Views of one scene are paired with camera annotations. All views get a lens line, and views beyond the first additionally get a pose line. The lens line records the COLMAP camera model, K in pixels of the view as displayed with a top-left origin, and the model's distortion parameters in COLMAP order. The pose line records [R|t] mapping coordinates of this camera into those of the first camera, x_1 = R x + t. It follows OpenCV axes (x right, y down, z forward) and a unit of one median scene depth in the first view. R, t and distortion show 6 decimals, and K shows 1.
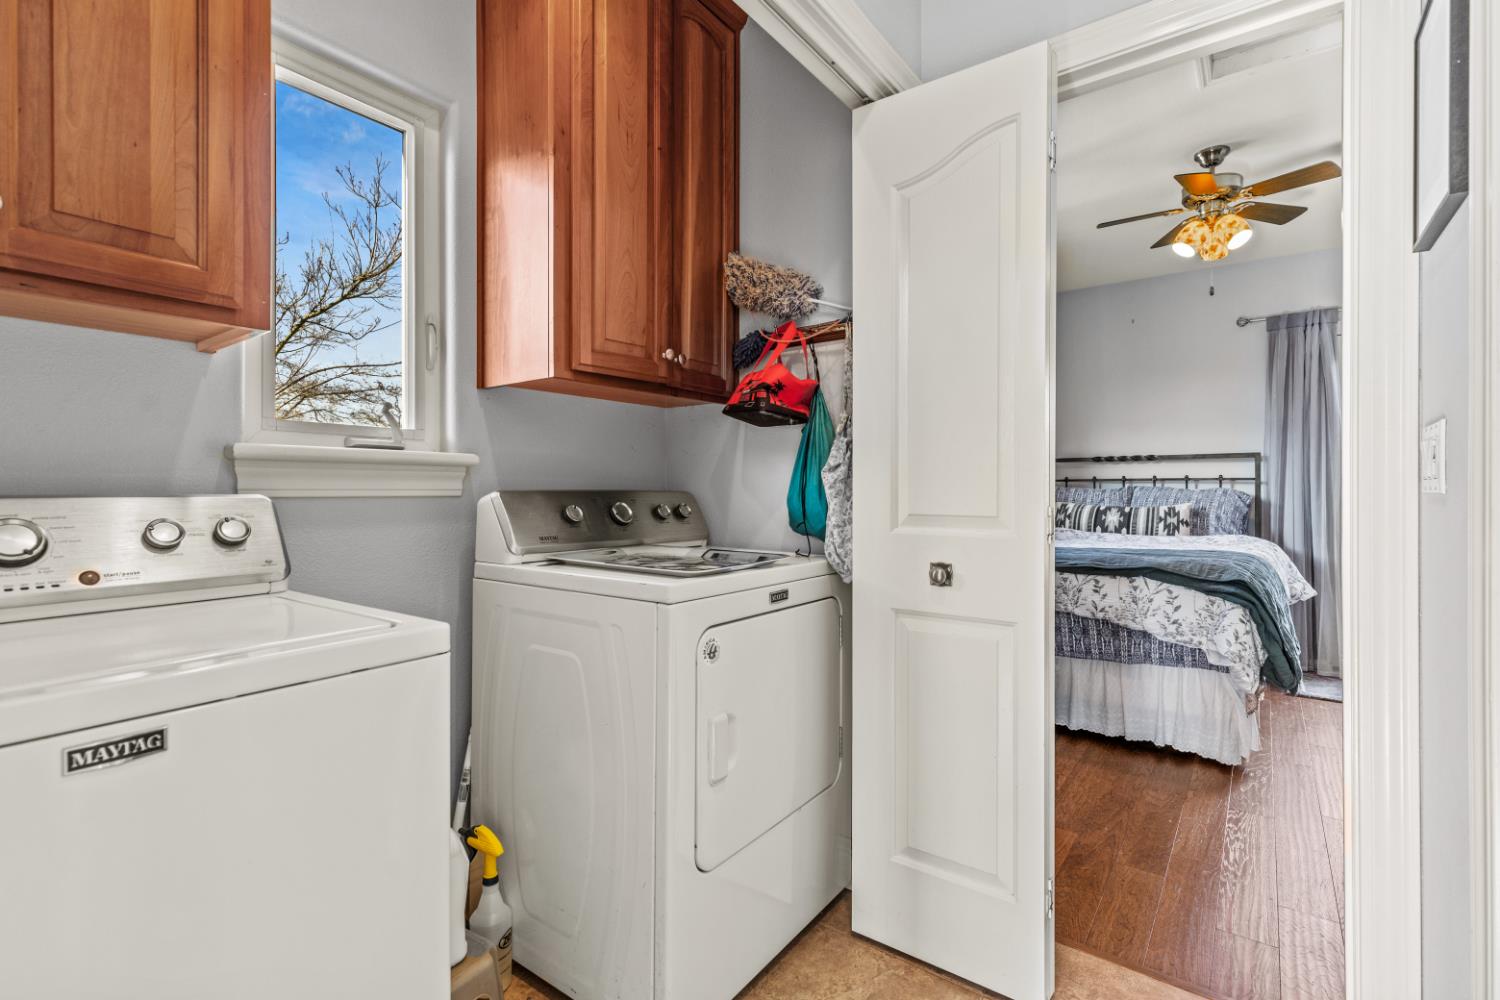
lens RADIAL K [[677.9, 0, 752.7], [0, 677.9, 491.9], [0, 0, 1]] dist [0.003193, 0.000124]
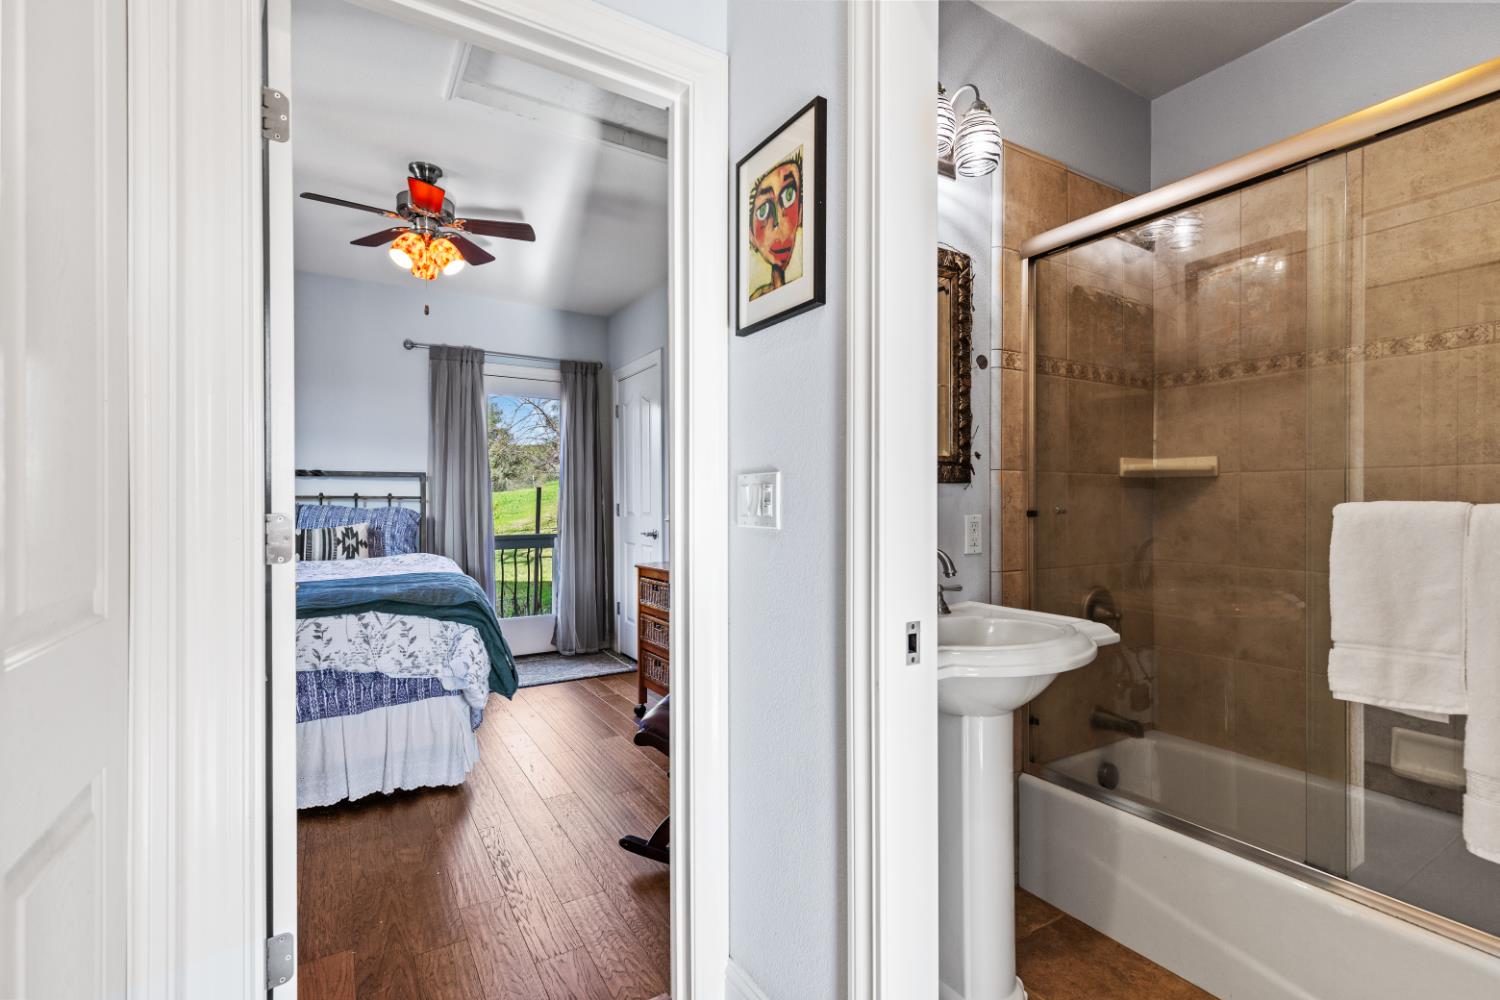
lens RADIAL K [[677.9, 0, 753.8], [0, 677.9, 503.6], [0, 0, 1]] dist [0.003193, 0.000124]
pose [[0.358748, -0.004996, 0.933421, -0.074192], [0.003229, 0.999986, 0.004111, -0.017927], [-0.933429, 0.001540, 0.358759, 0.206960]]
